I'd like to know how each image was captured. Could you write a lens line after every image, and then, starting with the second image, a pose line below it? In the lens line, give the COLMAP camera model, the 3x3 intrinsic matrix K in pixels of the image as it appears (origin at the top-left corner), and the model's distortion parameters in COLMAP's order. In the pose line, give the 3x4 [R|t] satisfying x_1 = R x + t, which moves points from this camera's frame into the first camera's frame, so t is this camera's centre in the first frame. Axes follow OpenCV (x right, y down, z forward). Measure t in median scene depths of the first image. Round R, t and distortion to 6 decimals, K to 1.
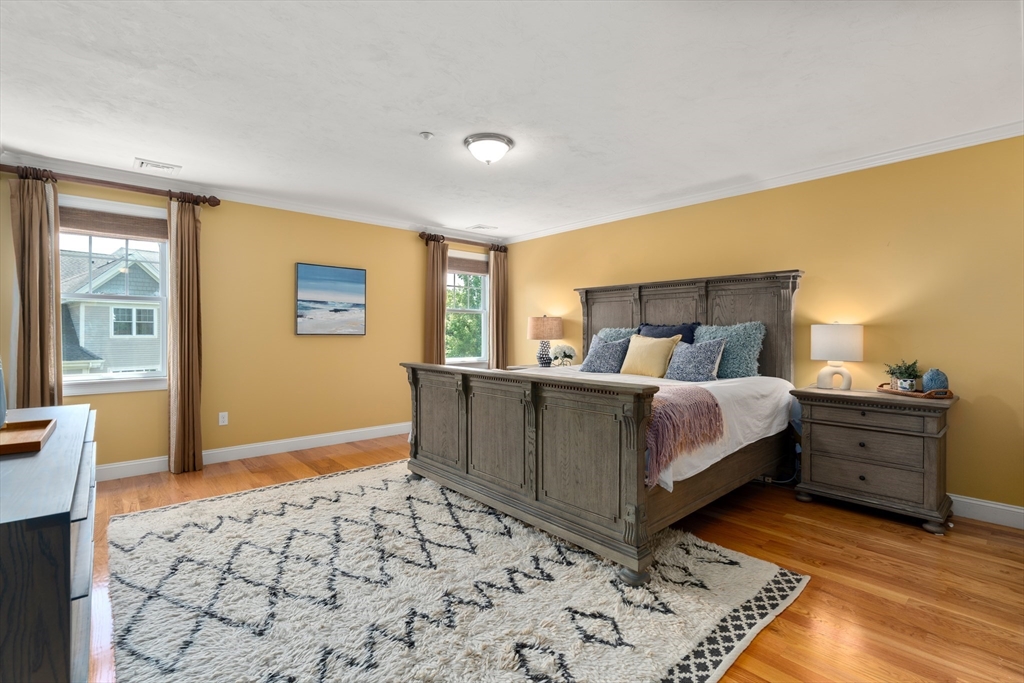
lens RADIAL K [[463.9, 0, 509.5], [0, 463.9, 337.7], [0, 0, 1]] dist [-0.007193, 0.004561]
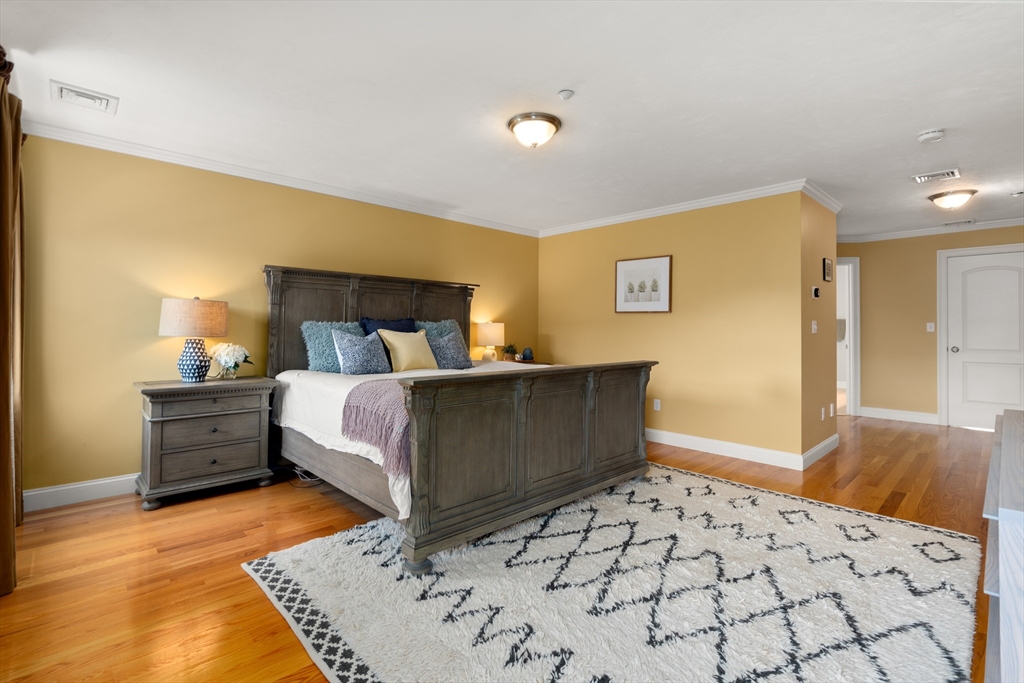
lens RADIAL K [[463.9, 0, 508.9], [0, 463.9, 335.7], [0, 0, 1]] dist [-0.007193, 0.004561]
pose [[-0.028591, -0.017036, 0.999446, -0.935475], [0.000022, 0.999855, 0.017043, -0.013854], [-0.999591, 0.000509, -0.028586, 1.046145]]
